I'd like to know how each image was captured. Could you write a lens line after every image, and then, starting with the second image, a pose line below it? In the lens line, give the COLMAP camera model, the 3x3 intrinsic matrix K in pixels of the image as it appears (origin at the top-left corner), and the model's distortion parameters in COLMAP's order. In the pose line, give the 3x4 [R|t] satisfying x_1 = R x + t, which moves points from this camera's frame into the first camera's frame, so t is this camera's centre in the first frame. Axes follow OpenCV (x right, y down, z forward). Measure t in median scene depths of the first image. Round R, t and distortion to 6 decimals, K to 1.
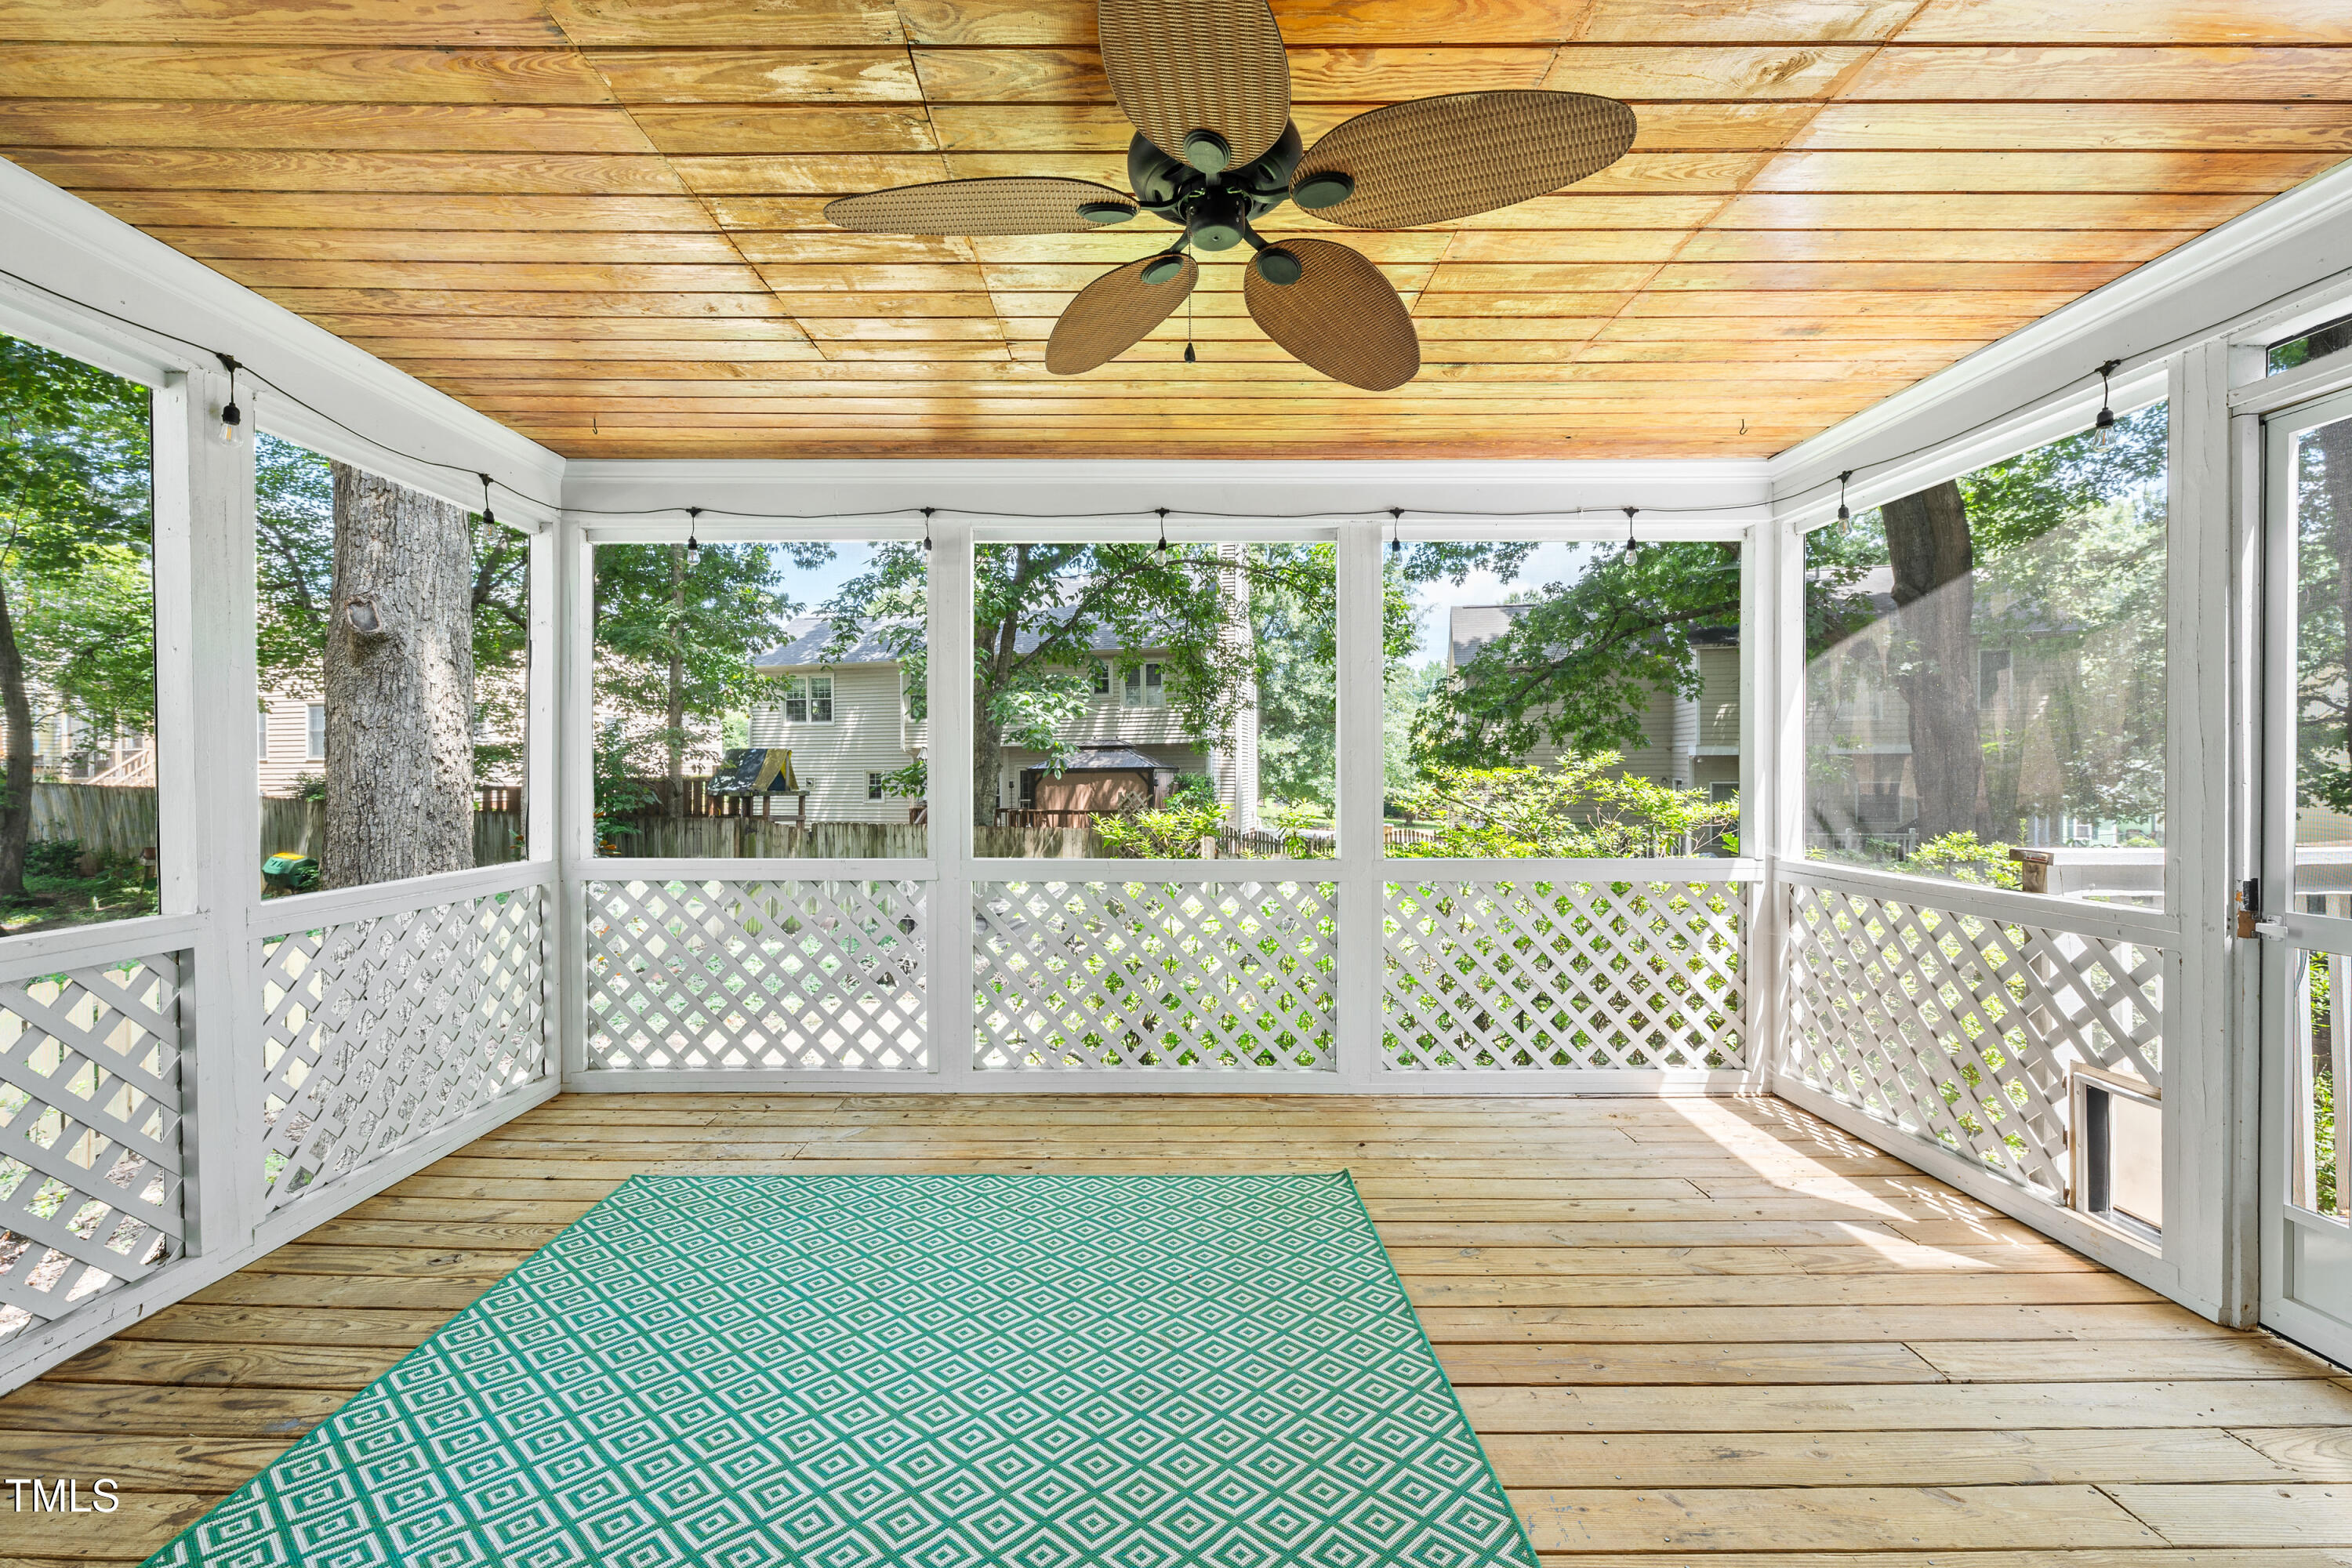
lens RADIAL K [[962.4, 0, 1166.0], [0, 962.4, 783.7], [0, 0, 1]] dist [0.000717, -0.000105]
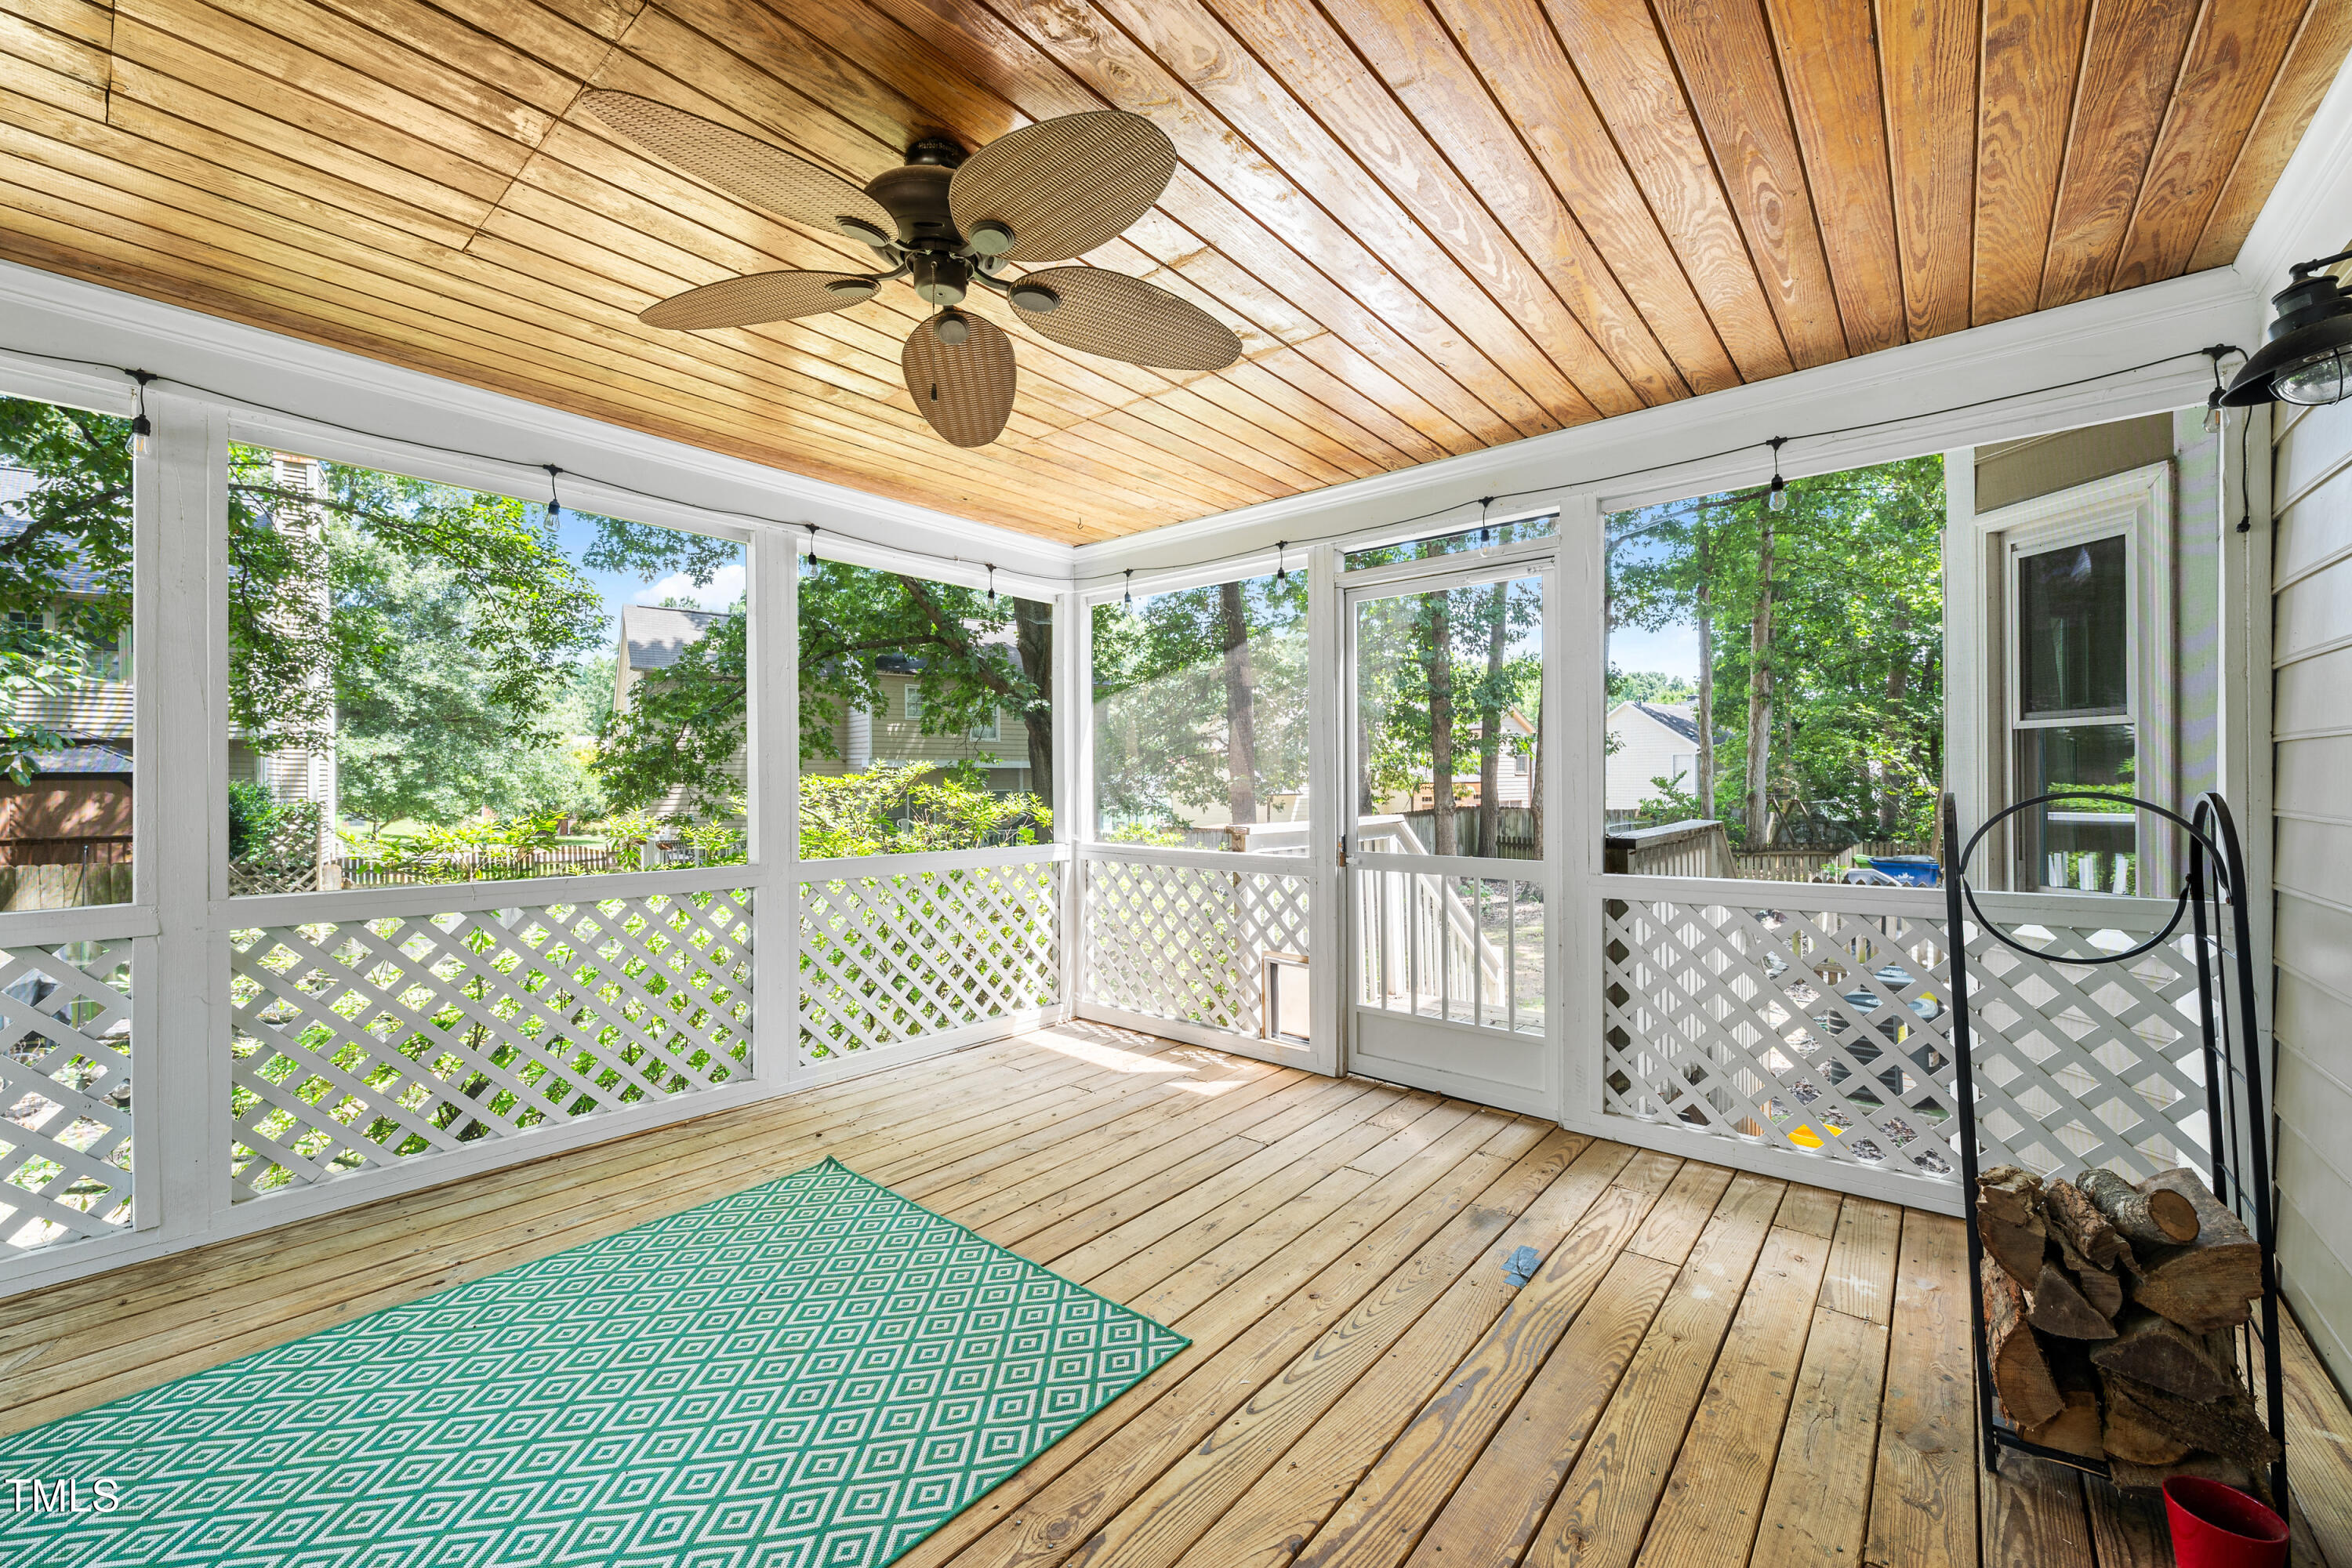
lens RADIAL K [[962.4, 0, 1160.1], [0, 962.4, 781.2], [0, 0, 1]] dist [0.000717, -0.000105]
pose [[0.636453, 0.003601, 0.771307, -0.334107], [0.007605, 0.999911, -0.010944, 0.007597], [-0.771278, 0.012831, 0.636369, 0.048727]]
